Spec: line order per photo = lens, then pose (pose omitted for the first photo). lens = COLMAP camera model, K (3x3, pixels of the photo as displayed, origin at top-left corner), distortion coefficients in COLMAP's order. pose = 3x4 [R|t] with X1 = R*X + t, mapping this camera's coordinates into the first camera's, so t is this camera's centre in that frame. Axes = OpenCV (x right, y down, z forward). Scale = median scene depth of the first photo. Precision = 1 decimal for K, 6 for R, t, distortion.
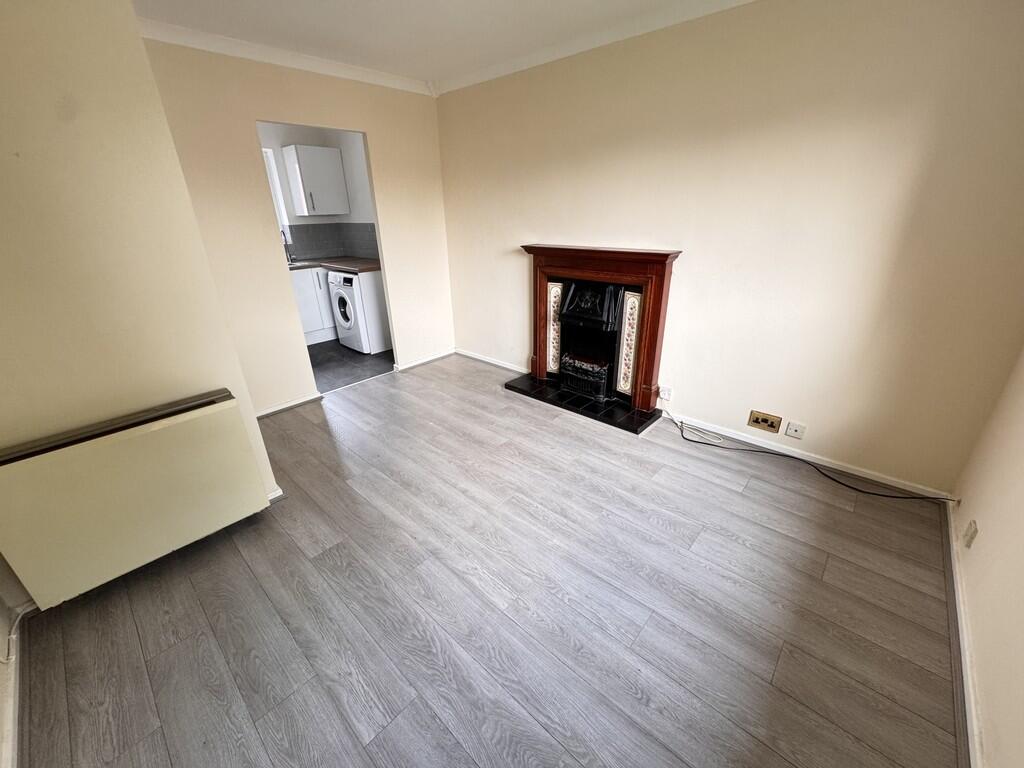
lens RADIAL K [[409.4, 0, 512.0], [0, 409.4, 384.0], [0, 0, 1]] dist [-0.000464, -0.000037]
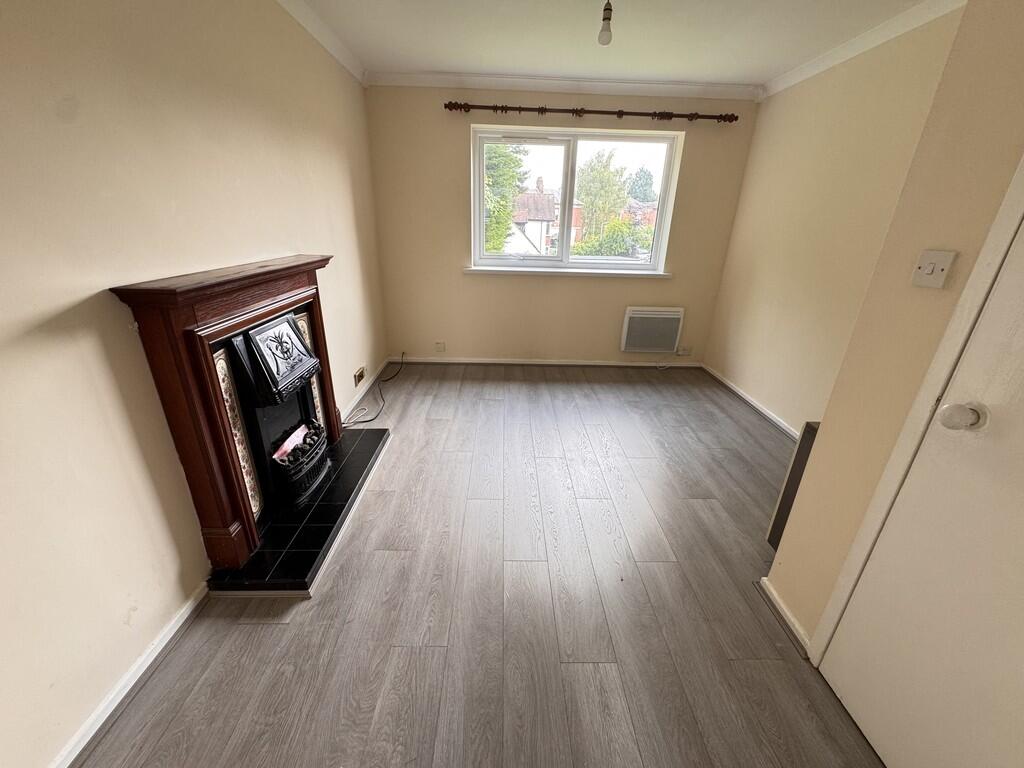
lens RADIAL K [[409.4, 0, 512.0], [0, 409.4, 384.0], [0, 0, 1]] dist [-0.000464, -0.000037]
pose [[-0.690489, -0.269646, 0.671204, -0.717546], [0.270421, 0.764408, 0.585280, -0.635322], [-0.670893, 0.585637, -0.454898, 1.586194]]
